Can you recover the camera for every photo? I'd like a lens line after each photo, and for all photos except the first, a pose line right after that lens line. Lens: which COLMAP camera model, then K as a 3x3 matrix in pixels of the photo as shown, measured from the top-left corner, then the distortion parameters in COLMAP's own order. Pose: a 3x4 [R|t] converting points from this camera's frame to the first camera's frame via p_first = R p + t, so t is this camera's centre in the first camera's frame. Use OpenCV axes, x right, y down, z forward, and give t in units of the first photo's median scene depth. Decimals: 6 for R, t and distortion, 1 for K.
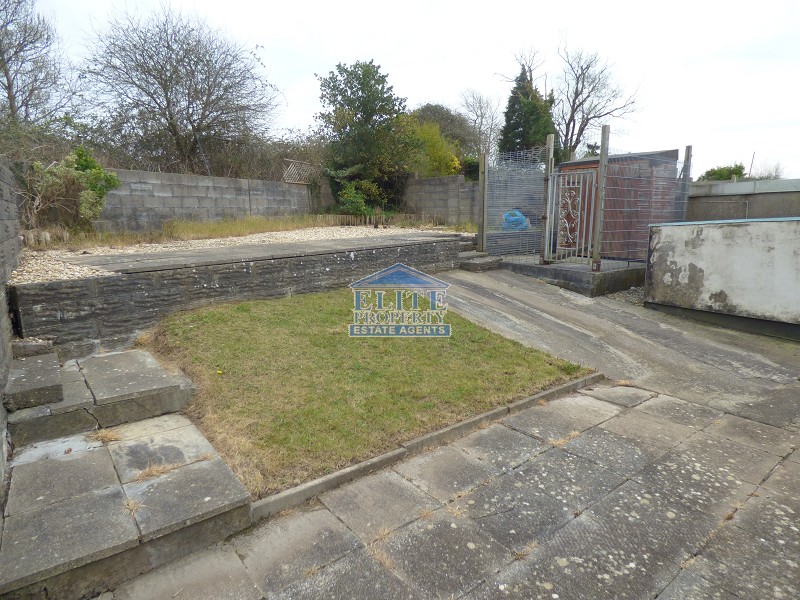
lens RADIAL K [[468.8, 0, 400.6], [0, 468.8, 299.9], [0, 0, 1]] dist [-0.025779, -0.002239]
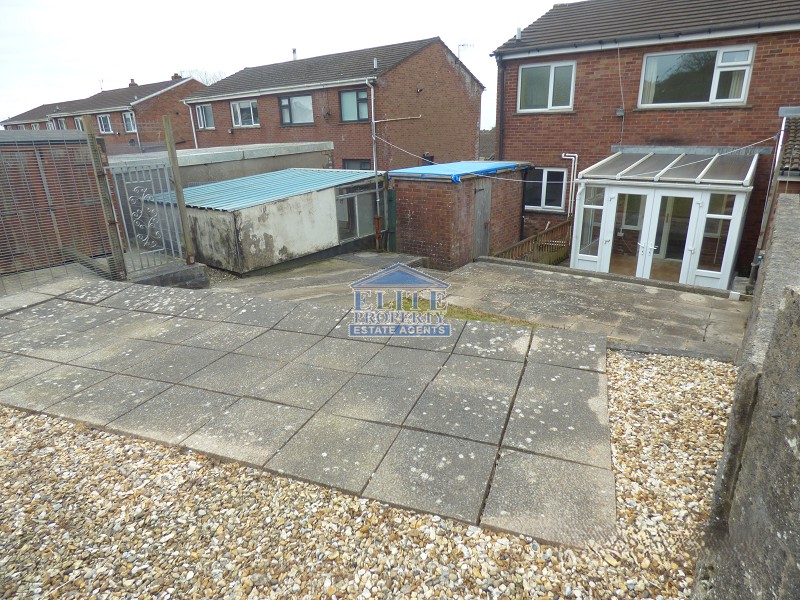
lens RADIAL K [[468.8, 0, 400.1], [0, 468.8, 302.2], [0, 0, 1]] dist [-0.025779, -0.002239]
pose [[-0.273964, -0.310911, 0.910098, -0.781456], [0.212480, 0.903352, 0.372569, -0.322887], [-0.937974, 0.295448, -0.181423, 0.950173]]
